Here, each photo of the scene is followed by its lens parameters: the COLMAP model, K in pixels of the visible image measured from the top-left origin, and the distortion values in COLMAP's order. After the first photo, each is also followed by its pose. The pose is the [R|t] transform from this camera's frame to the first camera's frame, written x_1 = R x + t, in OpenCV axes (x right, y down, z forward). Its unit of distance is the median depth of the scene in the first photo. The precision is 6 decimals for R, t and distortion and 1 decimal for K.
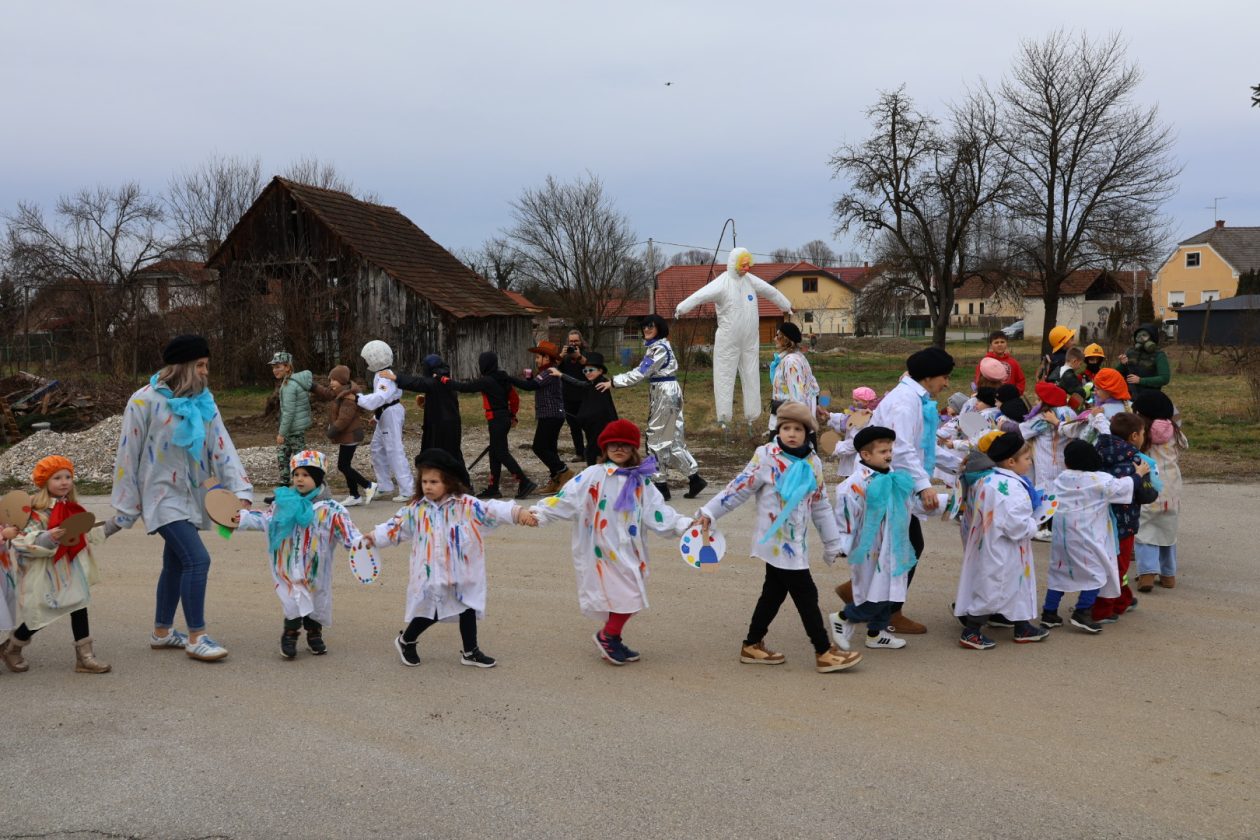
lens RADIAL K [[1102.9, 0, 623.3], [0, 1102.9, 422.1], [0, 0, 1]] dist [-0.129530, 0.135307]
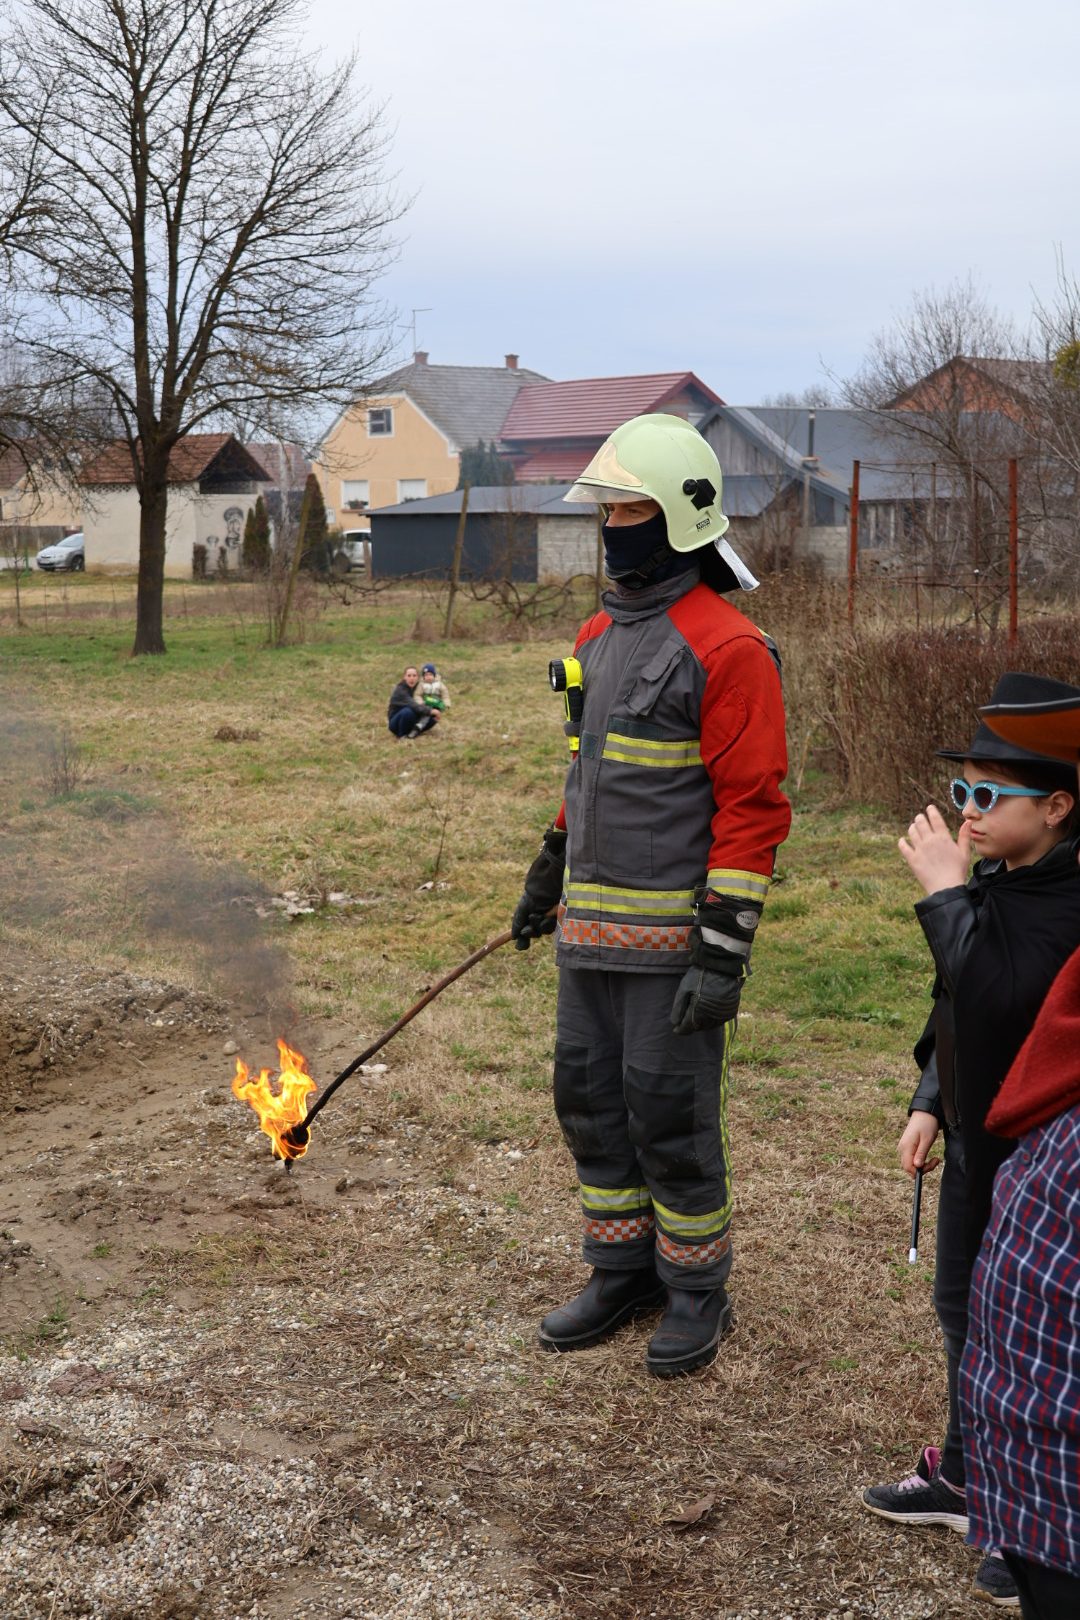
lens RADIAL K [[2097.9, 0, 547.2], [0, 2097.9, 806.6], [0, 0, 1]] dist [0.168369, 0.000000]
pose [[0.843607, -0.068318, 0.532598, 0.056983], [0.049877, 0.997555, 0.048957, -0.015299], [-0.534640, -0.014736, 0.844951, 0.173798]]
